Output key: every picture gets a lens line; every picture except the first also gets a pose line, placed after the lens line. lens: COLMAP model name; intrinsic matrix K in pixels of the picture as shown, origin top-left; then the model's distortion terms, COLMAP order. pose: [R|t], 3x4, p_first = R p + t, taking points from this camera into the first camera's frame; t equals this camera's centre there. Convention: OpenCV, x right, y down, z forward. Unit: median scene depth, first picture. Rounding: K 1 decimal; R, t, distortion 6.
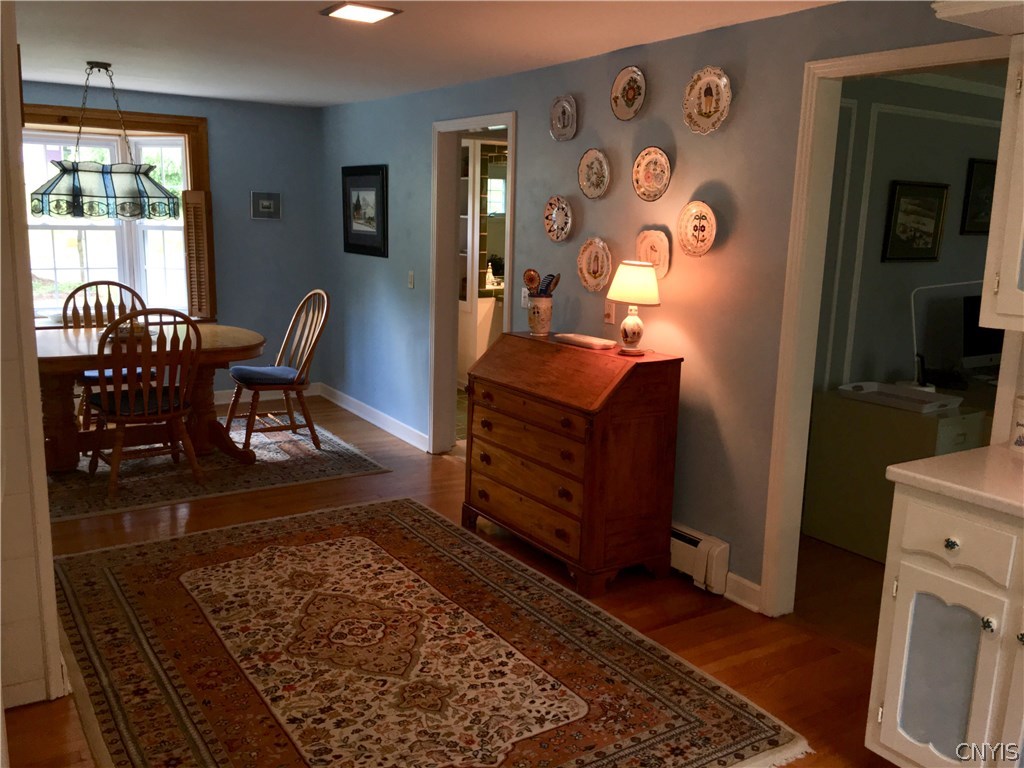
lens RADIAL K [[880.3, 0, 512.3], [0, 880.3, 382.8], [0, 0, 1]] dist [0.055962, -0.056651]
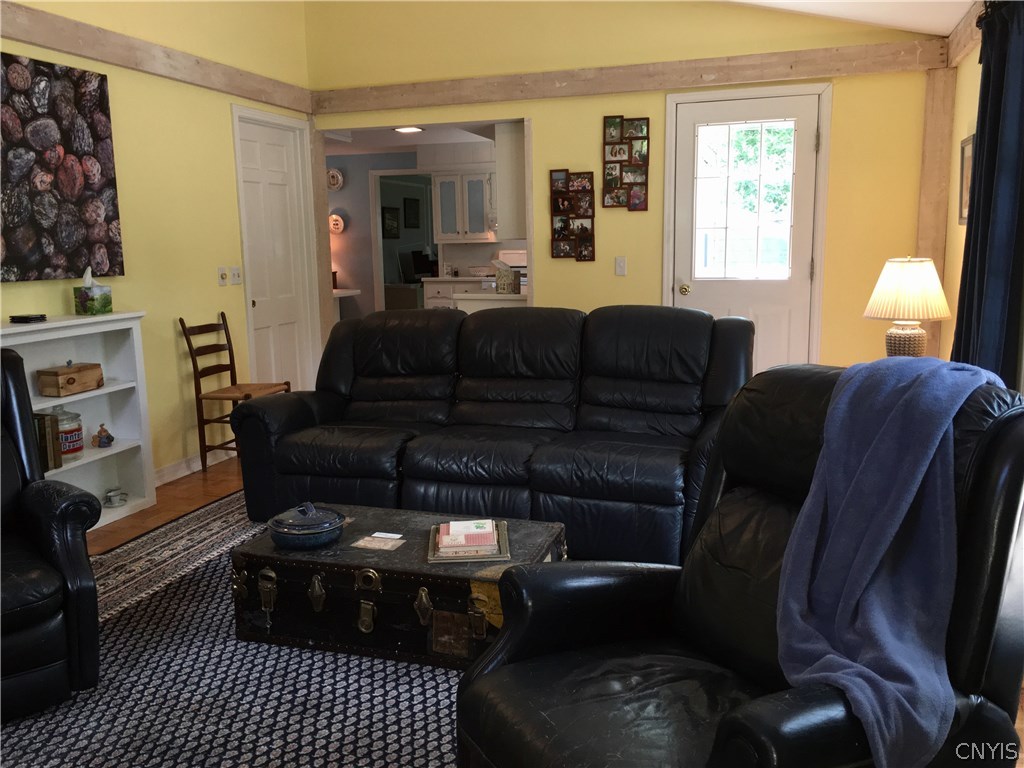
lens RADIAL K [[880.3, 0, 510.4], [0, 880.3, 386.8], [0, 0, 1]] dist [0.055962, -0.056651]
pose [[0.786596, -0.138025, 0.601844, -1.118822], [0.152864, 0.987885, 0.026768, 0.346997], [-0.598247, 0.070944, 0.798165, -1.545967]]
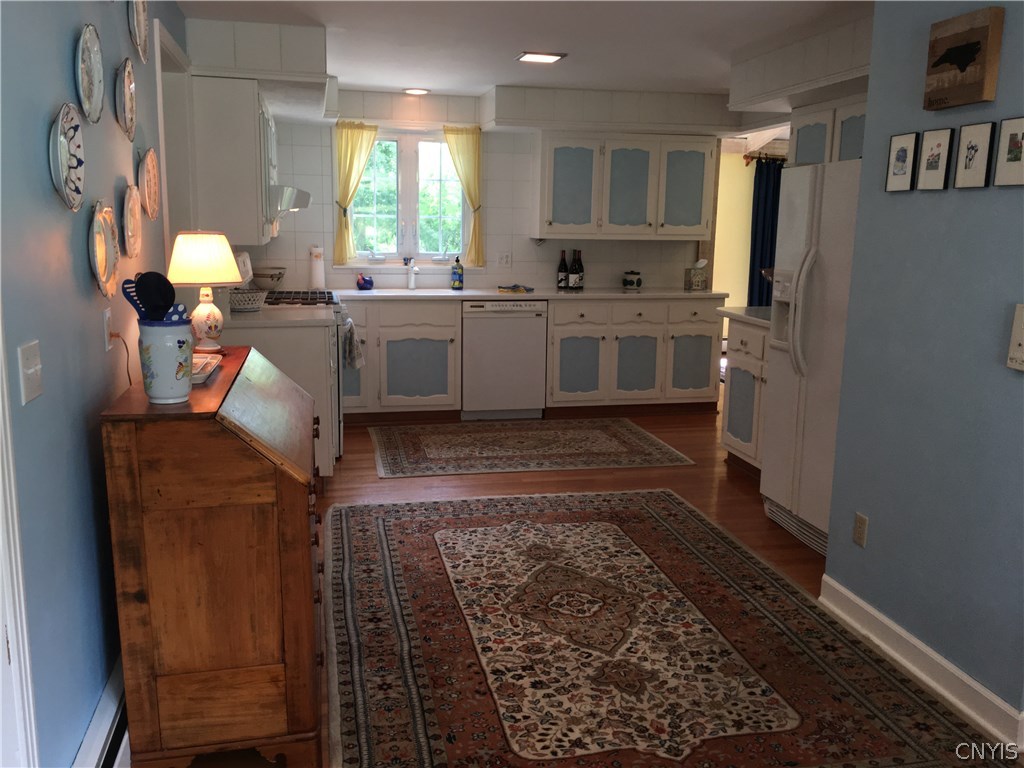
lens RADIAL K [[880.3, 0, 512.6], [0, 880.3, 386.2], [0, 0, 1]] dist [0.055962, -0.056651]
pose [[-0.930931, -0.109088, 0.348522, -0.390898], [0.026923, 0.931246, 0.363396, -0.288542], [-0.364201, 0.347680, -0.863989, 1.638868]]
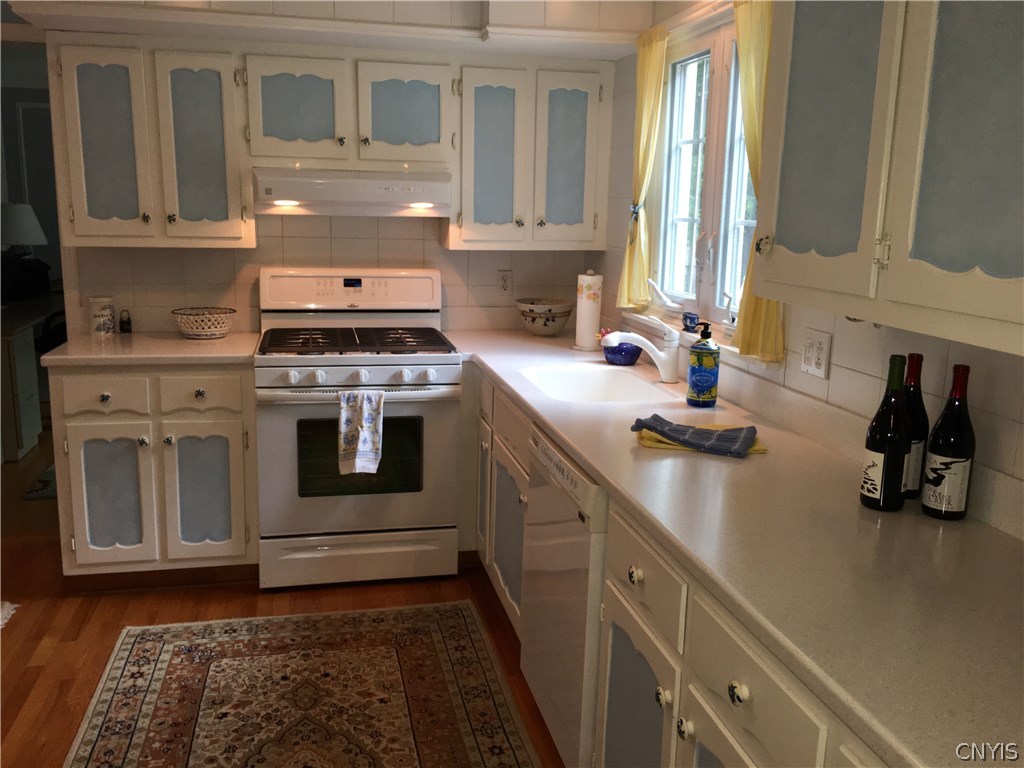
lens RADIAL K [[880.3, 0, 506.1], [0, 880.3, 384.3], [0, 0, 1]] dist [0.055962, -0.056651]
pose [[0.362346, -0.206129, 0.908964, -0.339676], [0.160861, 0.974434, 0.156851, 0.025234], [-0.918057, 0.089383, 0.386241, -0.081158]]
